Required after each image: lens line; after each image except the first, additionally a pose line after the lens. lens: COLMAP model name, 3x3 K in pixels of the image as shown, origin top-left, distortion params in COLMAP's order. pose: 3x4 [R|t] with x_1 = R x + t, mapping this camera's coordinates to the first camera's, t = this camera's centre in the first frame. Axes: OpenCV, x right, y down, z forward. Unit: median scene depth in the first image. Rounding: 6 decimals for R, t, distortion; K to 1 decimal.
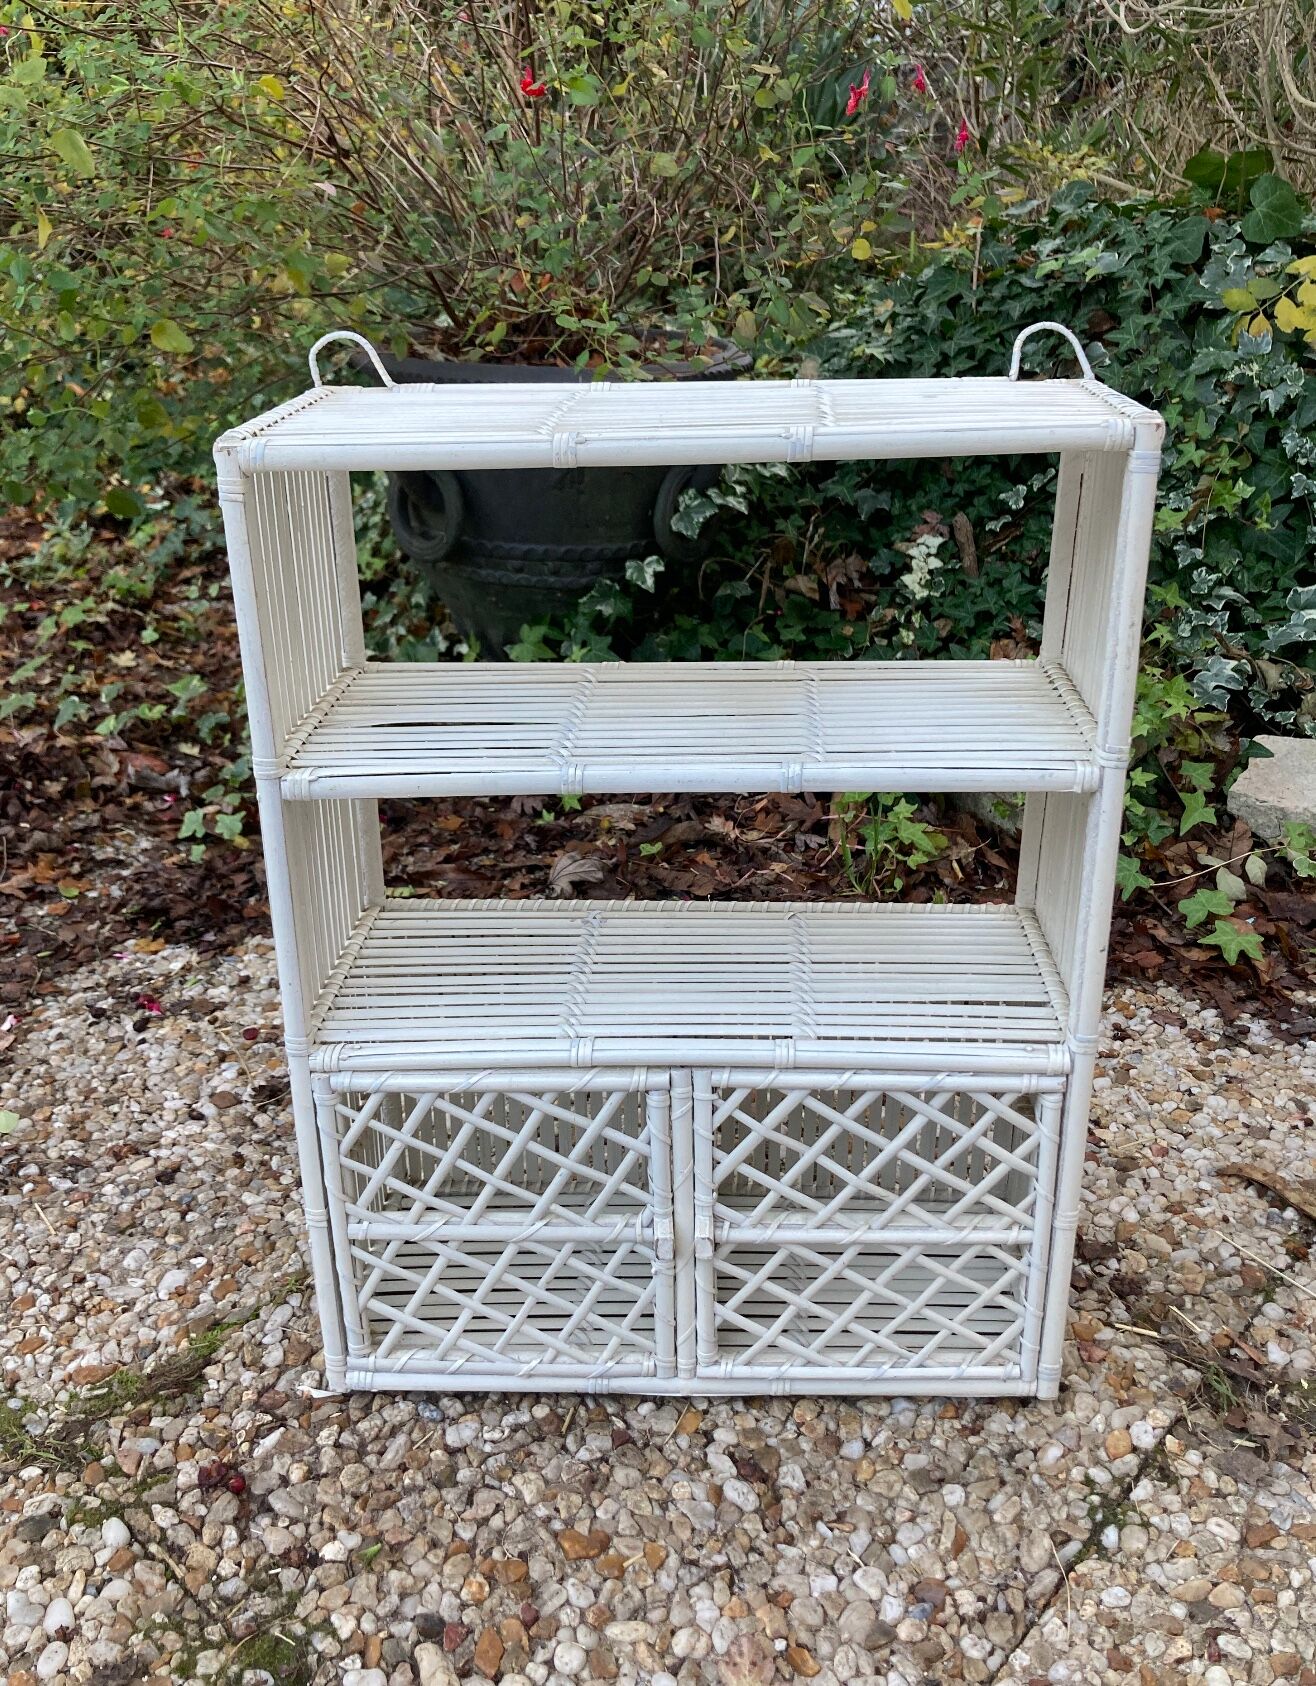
lens RADIAL K [[1471.0, 0, 647.4], [0, 1471.0, 804.0], [0, 0, 1]] dist [0.012217, -0.006147]
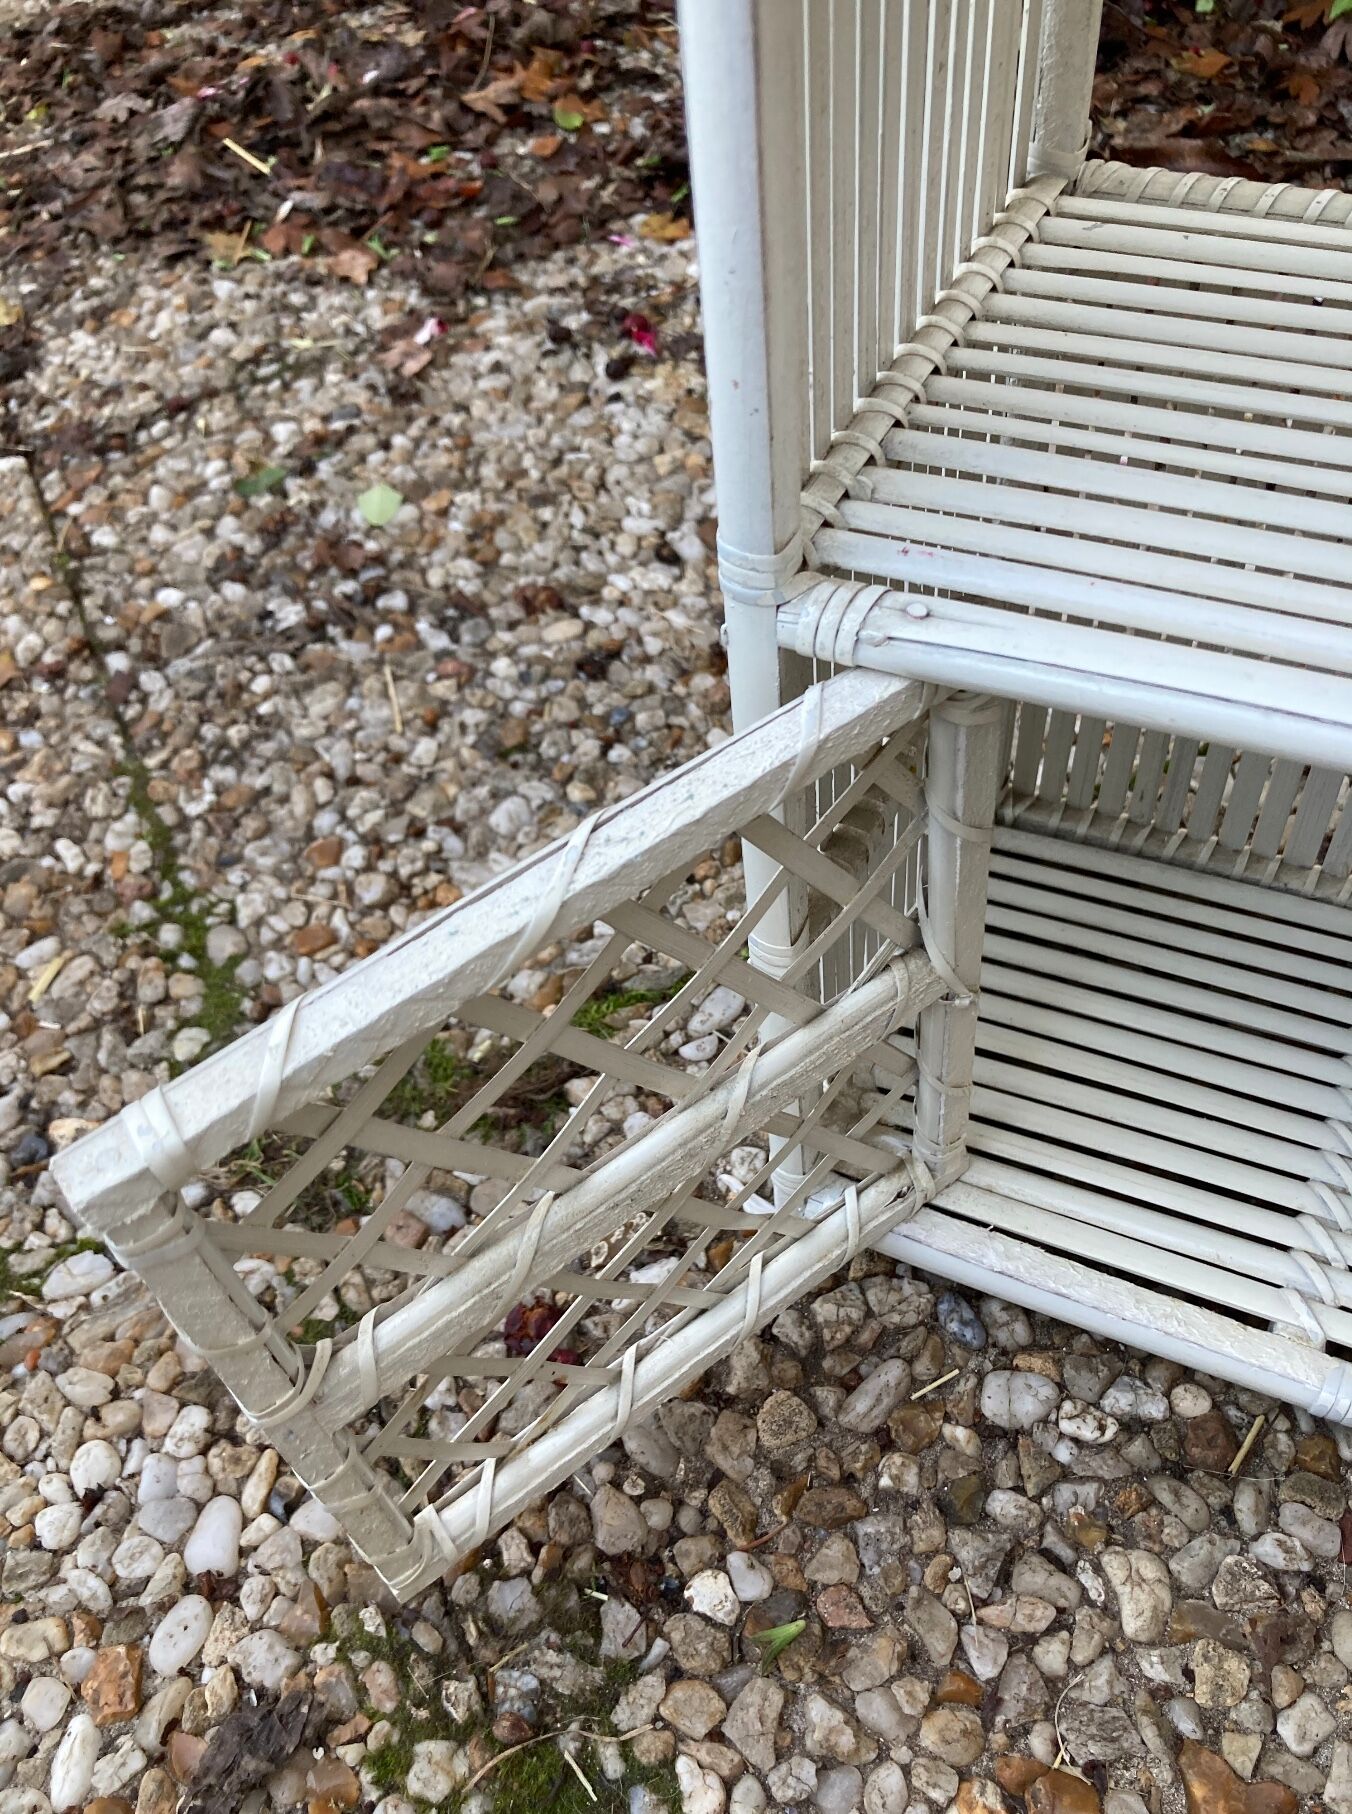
lens RADIAL K [[1504.3, 0, 721.0], [0, 1504.3, 891.8], [0, 0, 1]] dist [-0.000068, -0.005041]
pose [[0.924116, 0.255630, -0.284011, -0.089947], [-0.093570, 0.872028, 0.480429, 0.044002], [0.370478, -0.417397, 0.829775, 0.480038]]
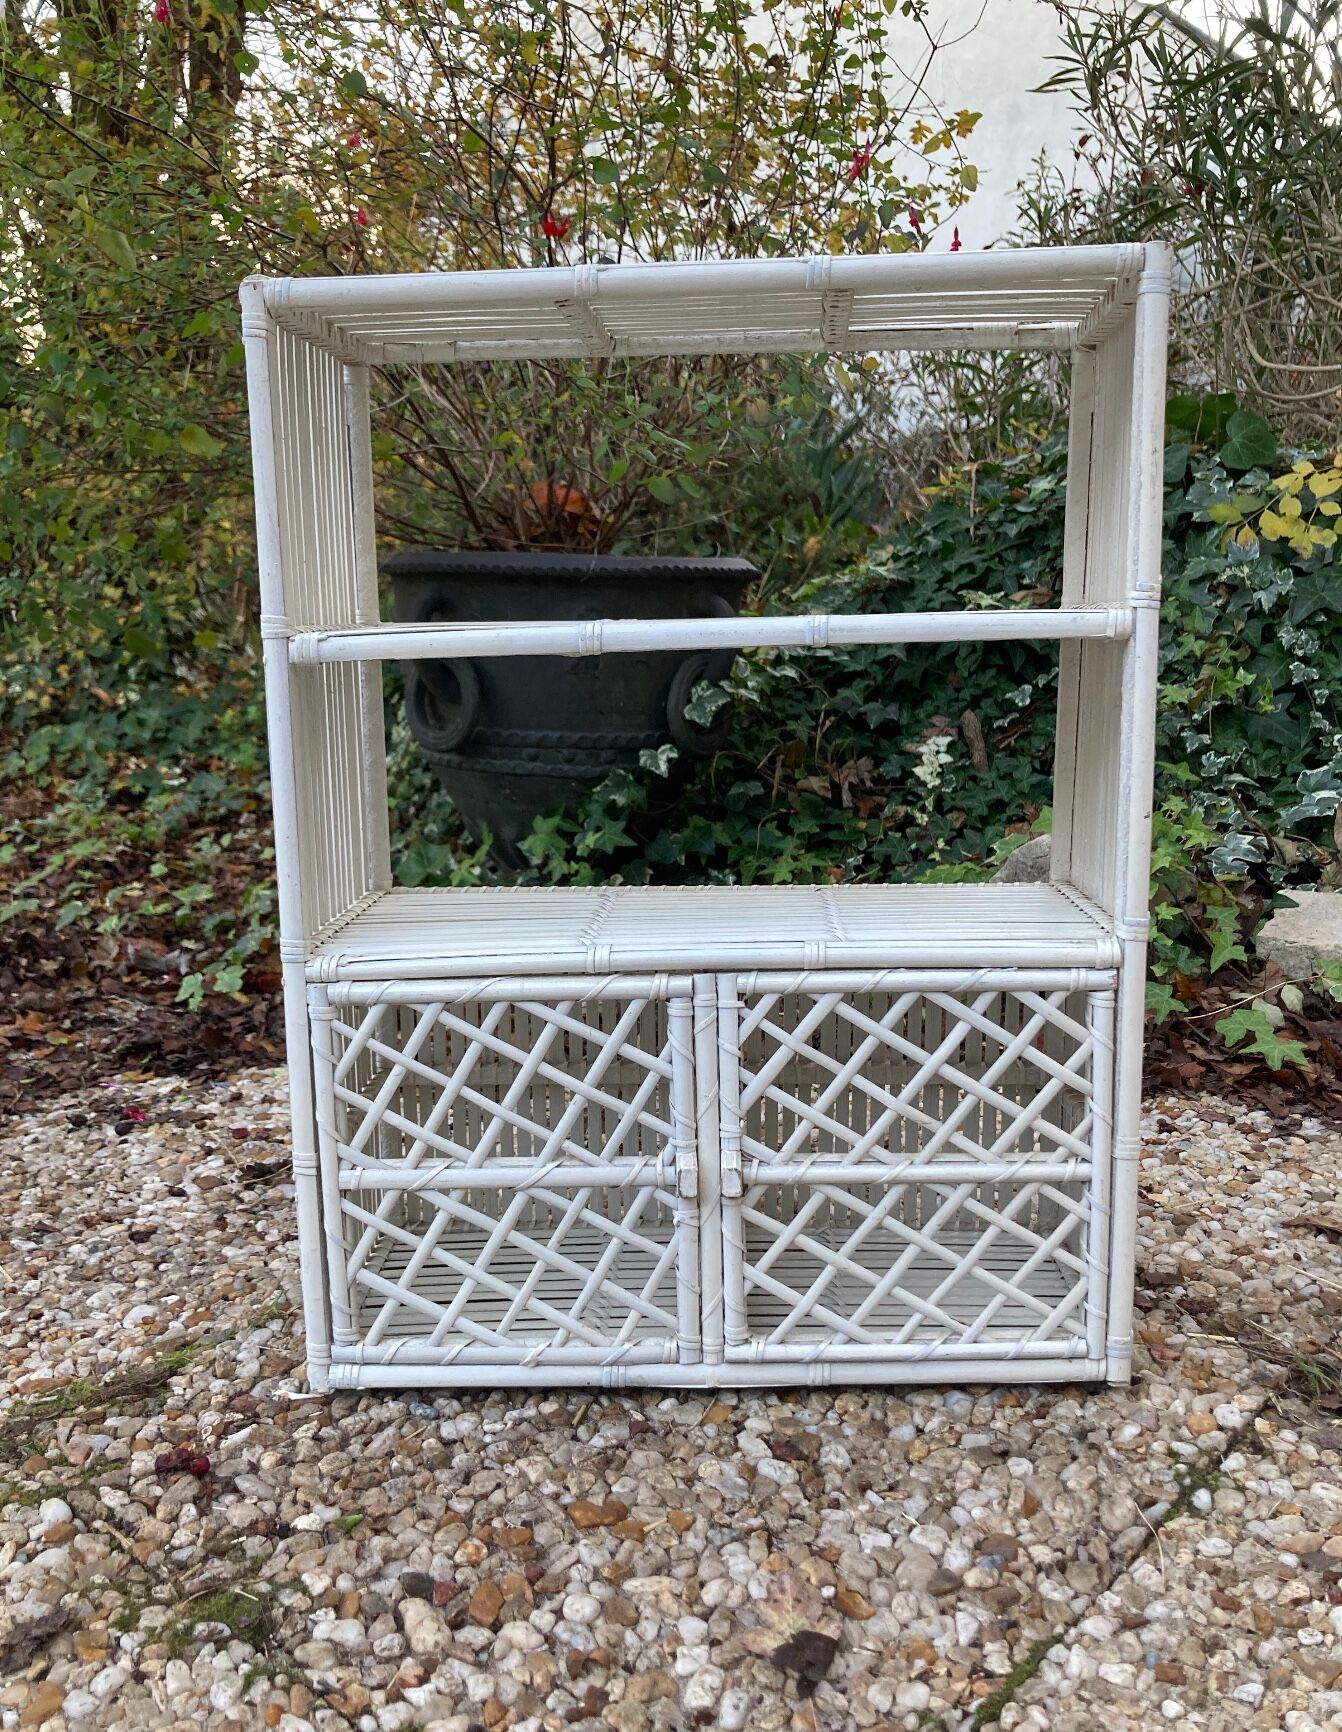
lens RADIAL K [[1475.0, 0, 672.3], [0, 1475.0, 903.8], [0, 0, 1]] dist [0.021558, -0.023107]
pose [[0.999935, -0.001941, 0.011254, -0.005809], [0.004235, 0.978215, -0.207550, 0.233559], [-0.010606, 0.207584, 0.978160, 0.052884]]
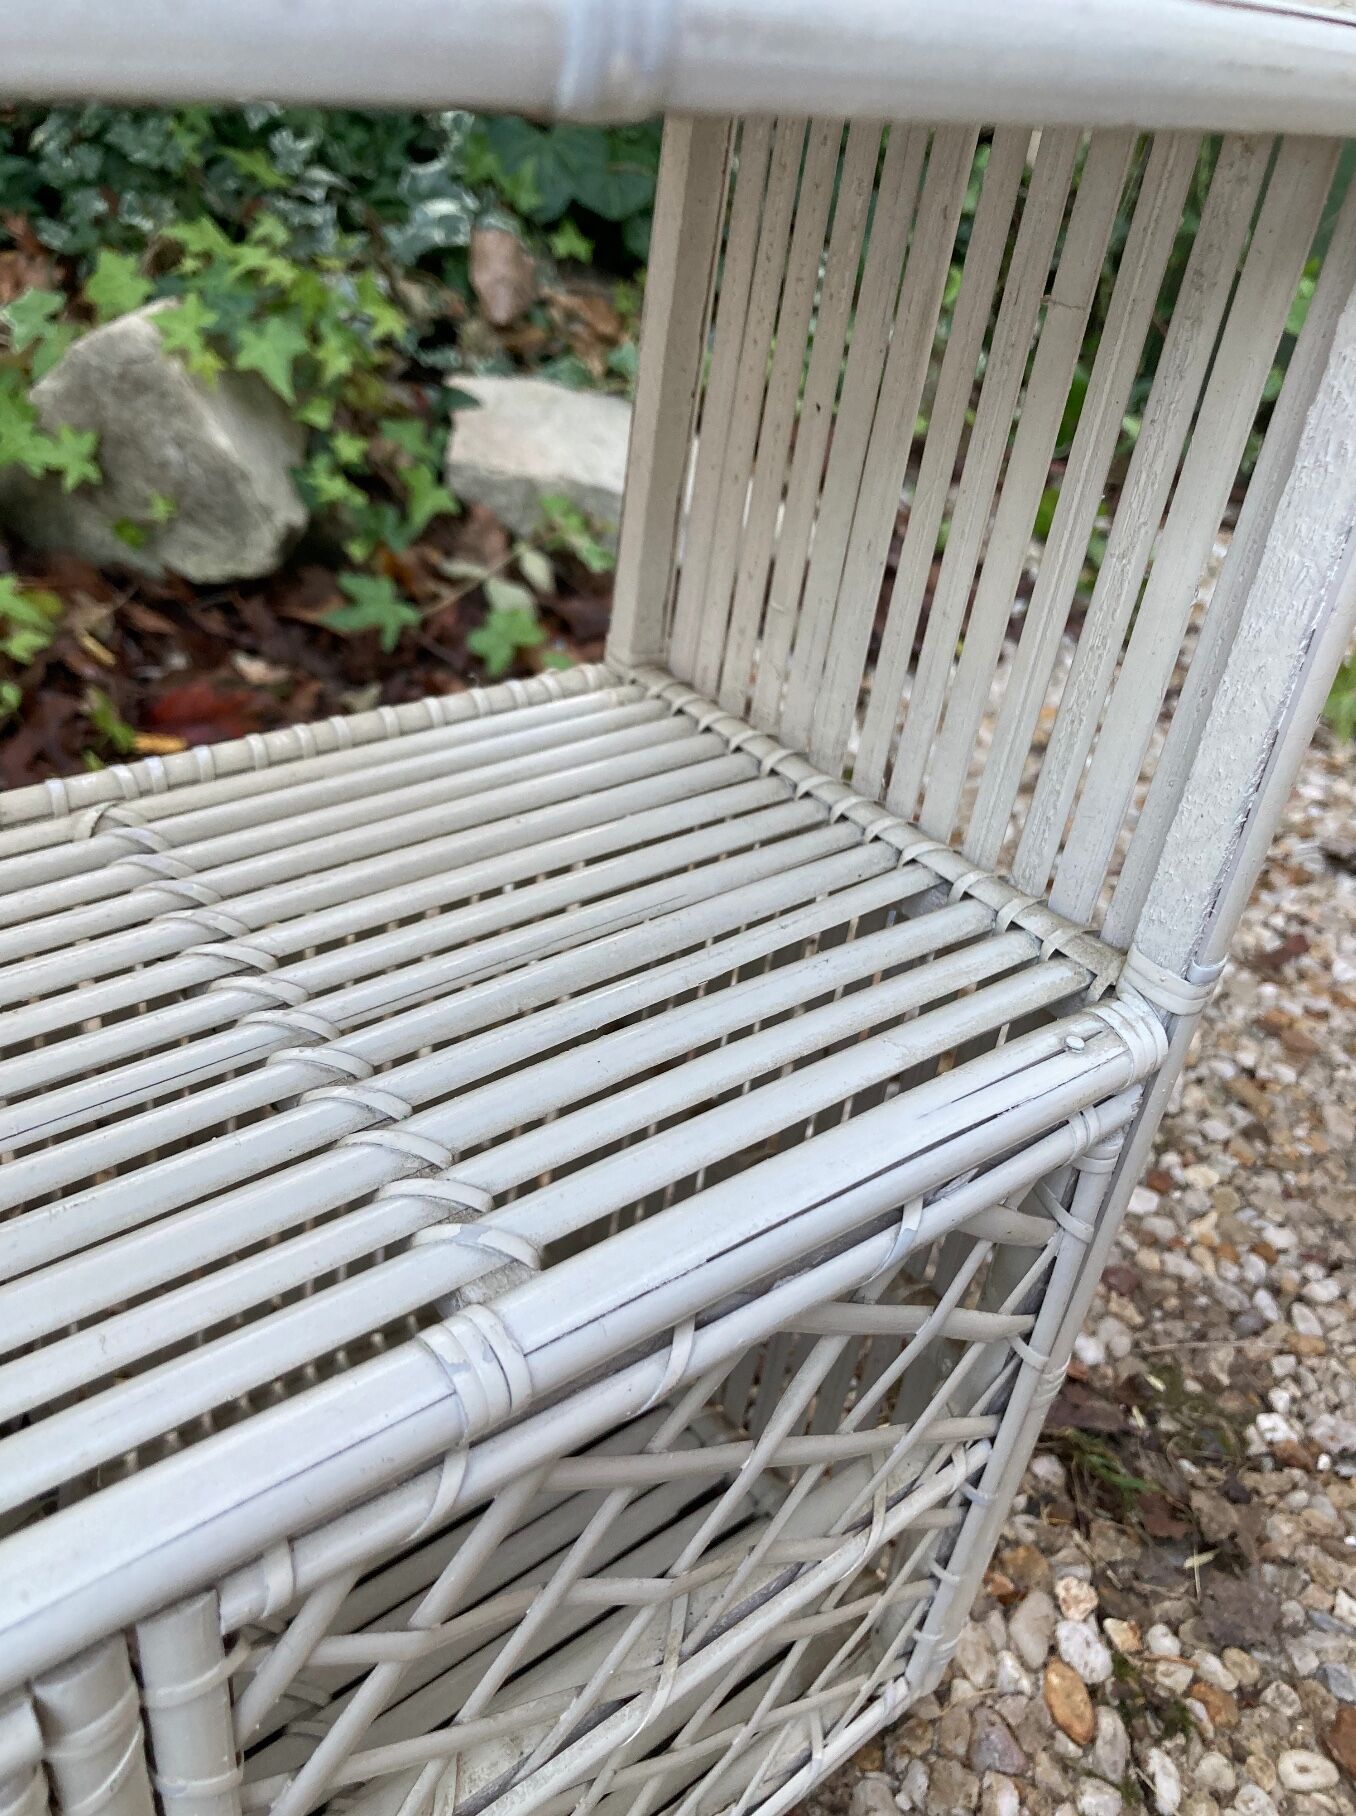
lens RADIAL K [[1506.0, 0, 668.0], [0, 1506.0, 891.4], [0, 0, 1]] dist [-0.000068, -0.005041]
pose [[0.729305, -0.273849, 0.626993, -0.016204], [0.135193, 0.956016, 0.260301, 0.017550], [-0.670699, -0.105074, 0.734250, 0.560139]]
